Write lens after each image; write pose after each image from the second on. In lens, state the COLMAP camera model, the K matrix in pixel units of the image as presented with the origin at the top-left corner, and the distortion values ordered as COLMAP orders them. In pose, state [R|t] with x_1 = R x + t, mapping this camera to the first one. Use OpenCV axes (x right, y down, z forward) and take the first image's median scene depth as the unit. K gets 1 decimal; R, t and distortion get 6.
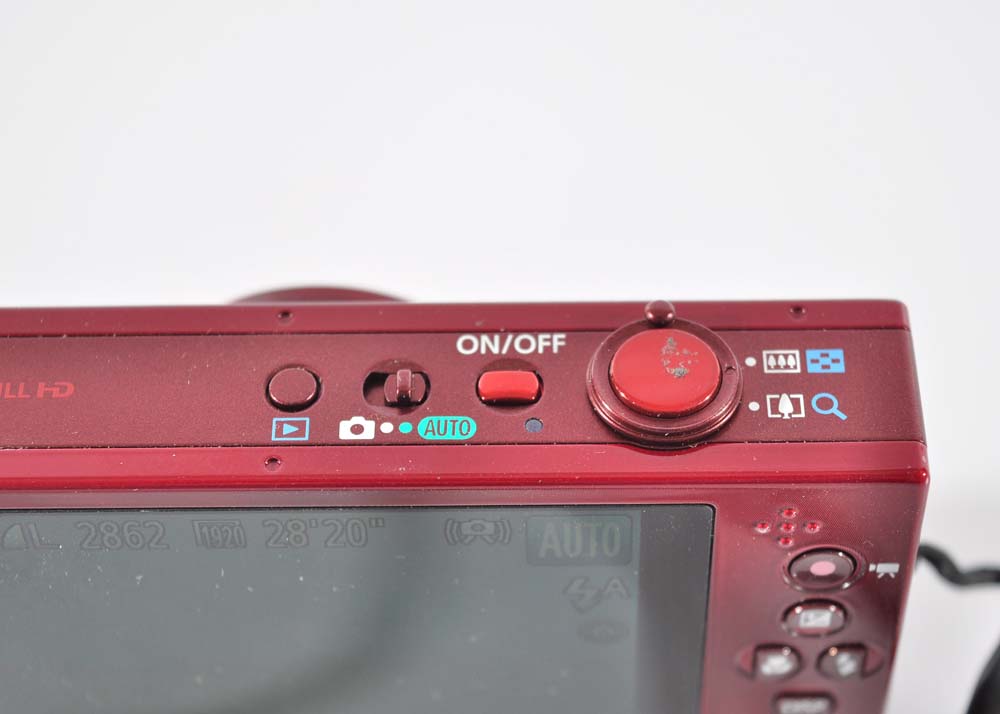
lens RADIAL K [[2327.1, 0, 502.2], [0, 2327.1, 356.9], [0, 0, 1]] dist [0.064602, 0.000000]
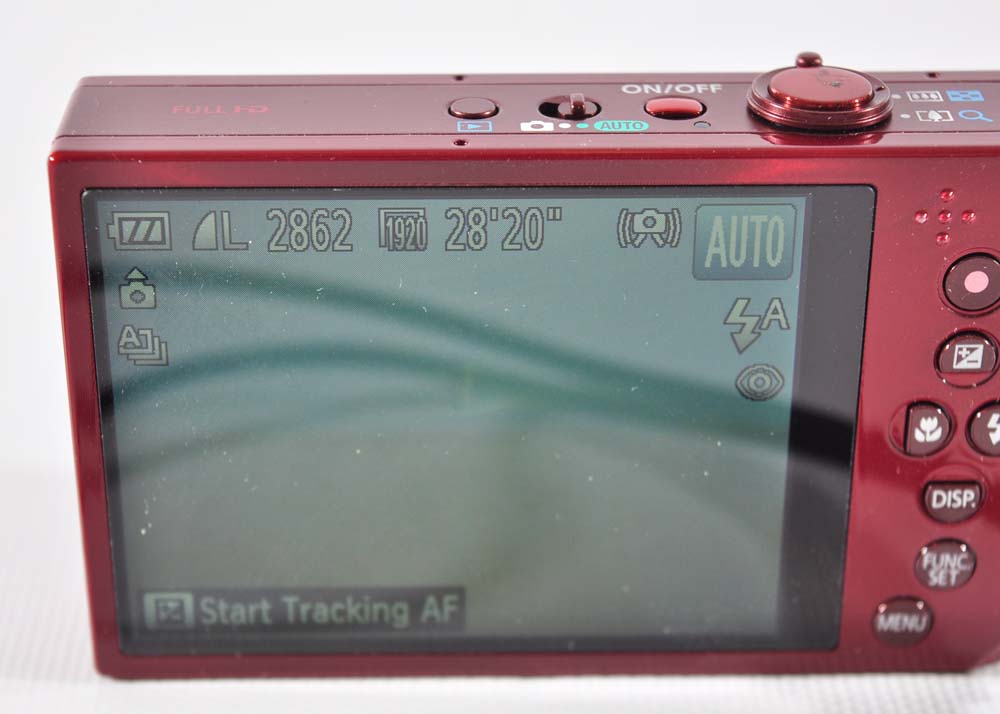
lens RADIAL K [[2327.1, 0, 452.3], [0, 2327.1, 398.7], [0, 0, 1]] dist [0.064602, 0.000000]
pose [[0.999589, 0.015614, 0.024063, -0.122991], [-0.004701, 0.916713, -0.399518, 0.564443], [-0.028297, 0.399241, 0.916409, 0.068878]]
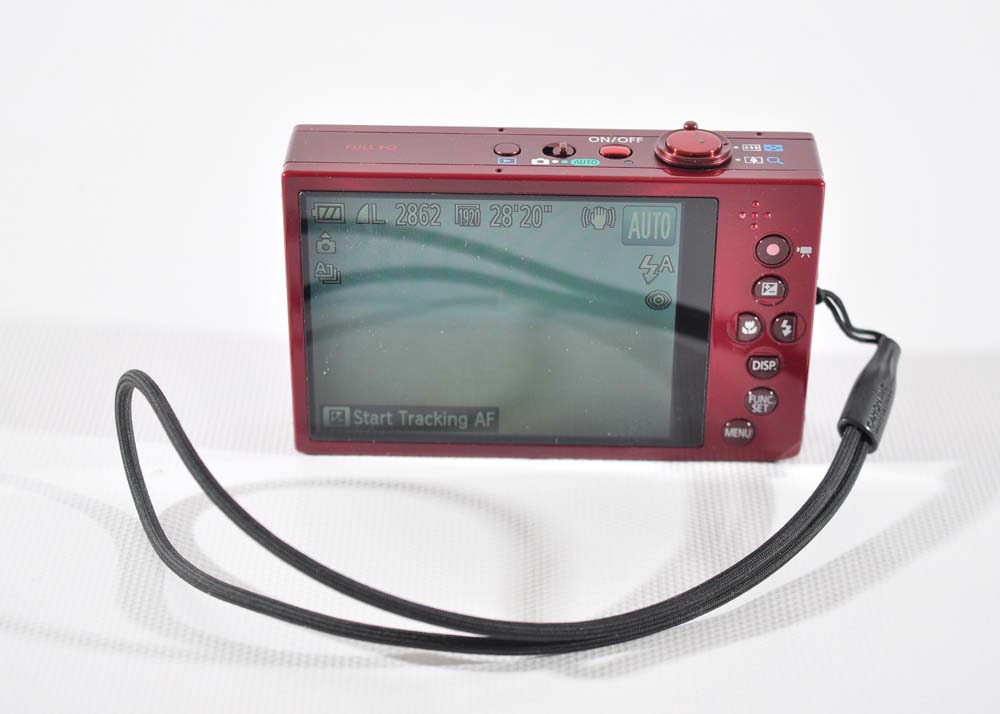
lens RADIAL K [[2277.1, 0, 499.7], [0, 2277.1, 356.9], [0, 0, 1]] dist [0.111003, 0.000000]
pose [[0.999248, 0.038527, 0.004315, -0.097747], [-0.034326, 0.931006, -0.363387, 0.889134], [-0.018017, 0.362965, 0.931628, -0.757614]]
